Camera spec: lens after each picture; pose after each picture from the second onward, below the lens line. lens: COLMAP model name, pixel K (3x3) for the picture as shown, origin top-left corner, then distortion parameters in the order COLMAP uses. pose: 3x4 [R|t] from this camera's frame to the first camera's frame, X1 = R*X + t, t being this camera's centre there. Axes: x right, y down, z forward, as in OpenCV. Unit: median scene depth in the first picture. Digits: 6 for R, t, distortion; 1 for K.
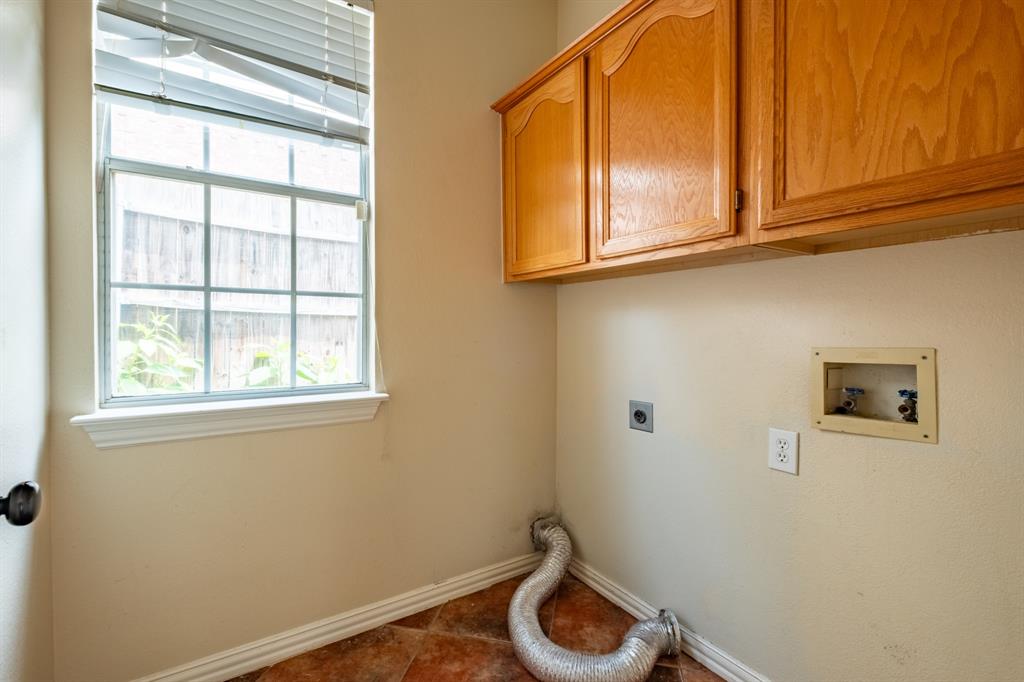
lens RADIAL K [[462.4, 0, 515.7], [0, 462.4, 337.8], [0, 0, 1]] dist [0.004230, -0.000394]
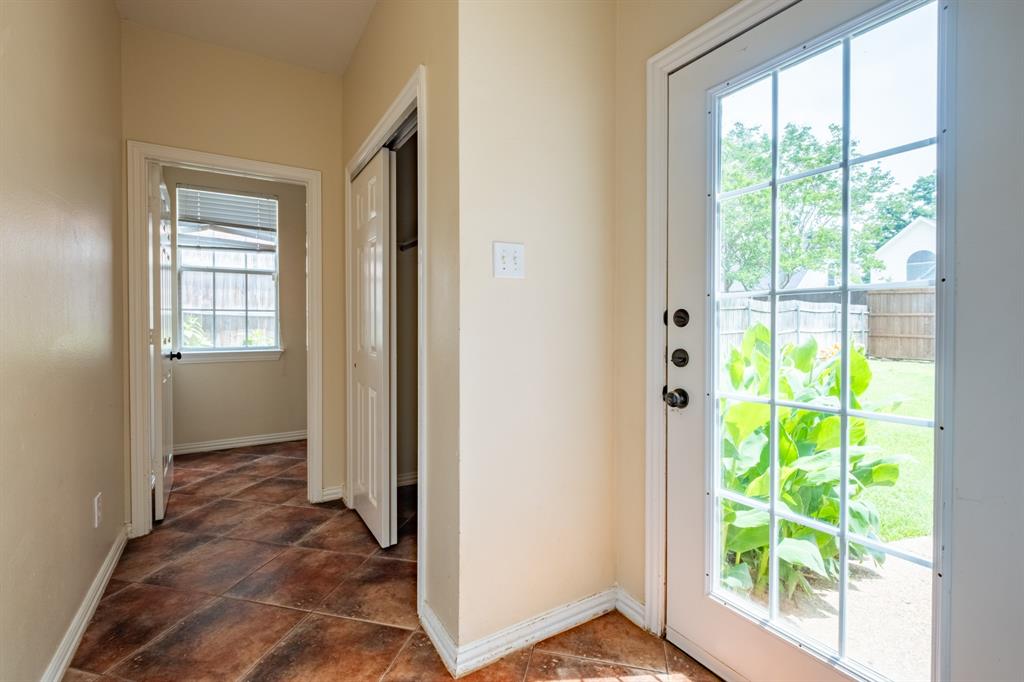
lens RADIAL K [[462.4, 0, 508.8], [0, 462.4, 334.9], [0, 0, 1]] dist [0.004230, -0.000394]
pose [[0.999214, -0.003560, -0.039471, 1.107354], [0.003635, 0.999992, 0.001835, 0.040896], [0.039464, -0.001977, 0.999219, -1.562855]]
